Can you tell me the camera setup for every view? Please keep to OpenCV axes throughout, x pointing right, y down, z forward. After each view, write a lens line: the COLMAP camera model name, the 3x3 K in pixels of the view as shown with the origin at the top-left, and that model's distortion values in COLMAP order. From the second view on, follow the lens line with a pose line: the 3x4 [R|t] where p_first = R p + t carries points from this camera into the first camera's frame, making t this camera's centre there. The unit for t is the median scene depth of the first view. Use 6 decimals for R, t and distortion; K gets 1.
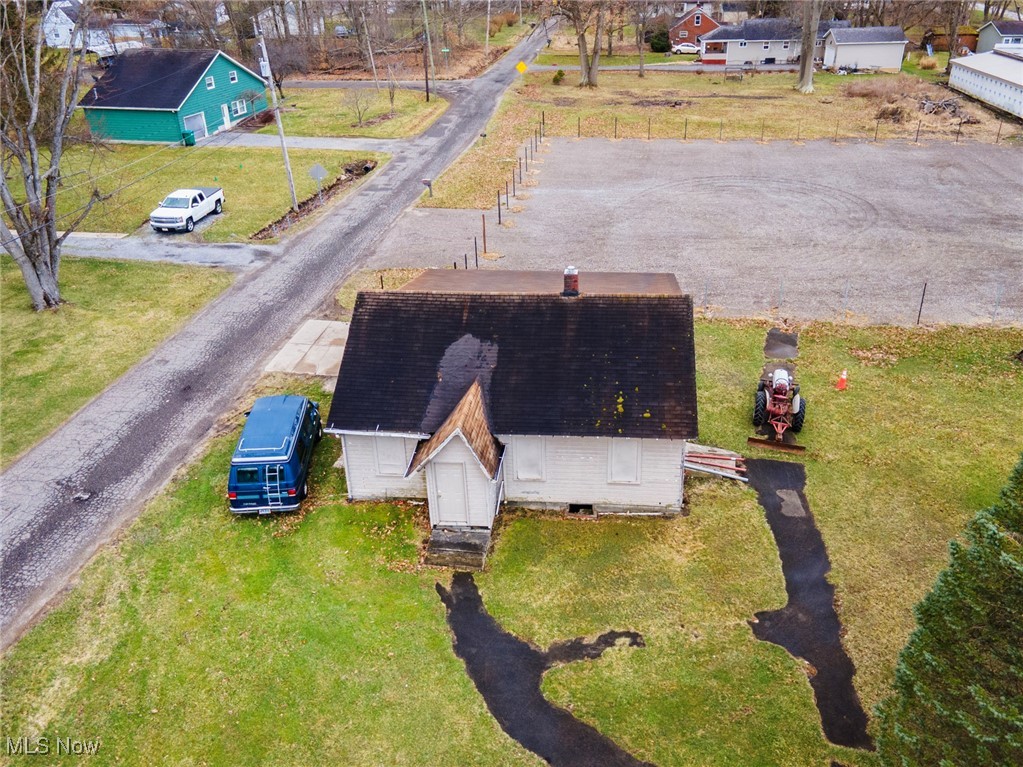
lens RADIAL K [[816.5, 0, 559.9], [0, 816.5, 341.4], [0, 0, 1]] dist [0.030037, 0.001385]
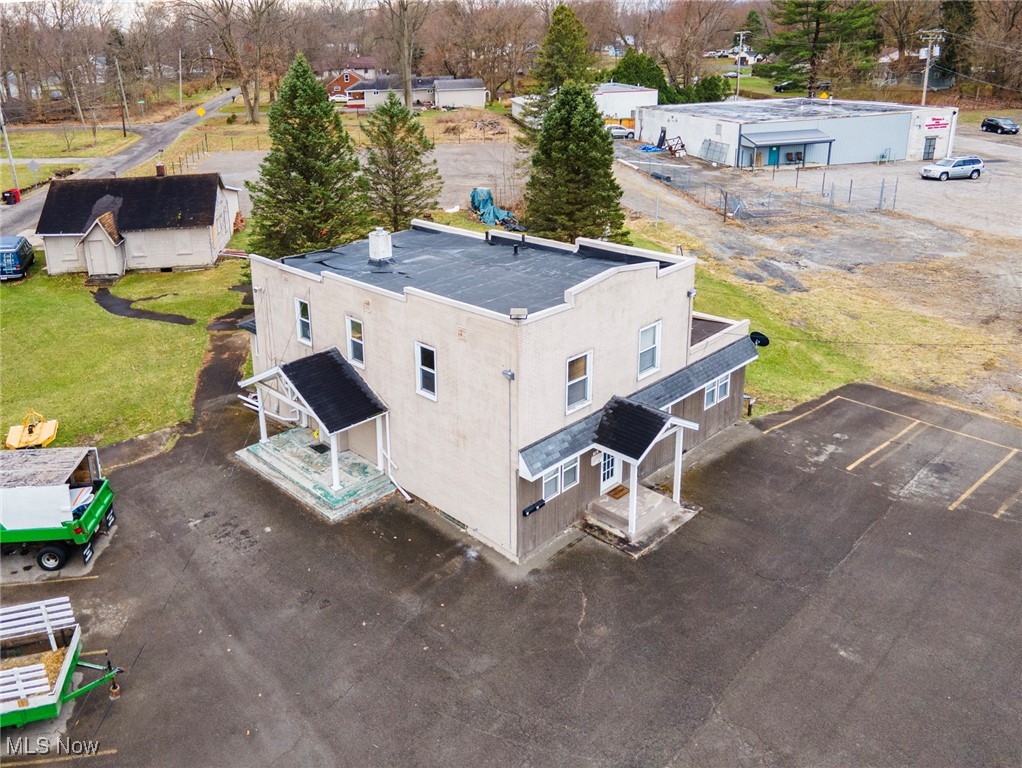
lens RADIAL K [[813.0, 0, 432.6], [0, 813.0, 271.0], [0, 0, 1]] dist [0.038932, 0.000560]
pose [[0.984965, -0.065225, 0.159965, 0.141781], [0.089765, 0.984398, -0.151336, 0.227894], [-0.147599, 0.163420, 0.975453, -0.449358]]
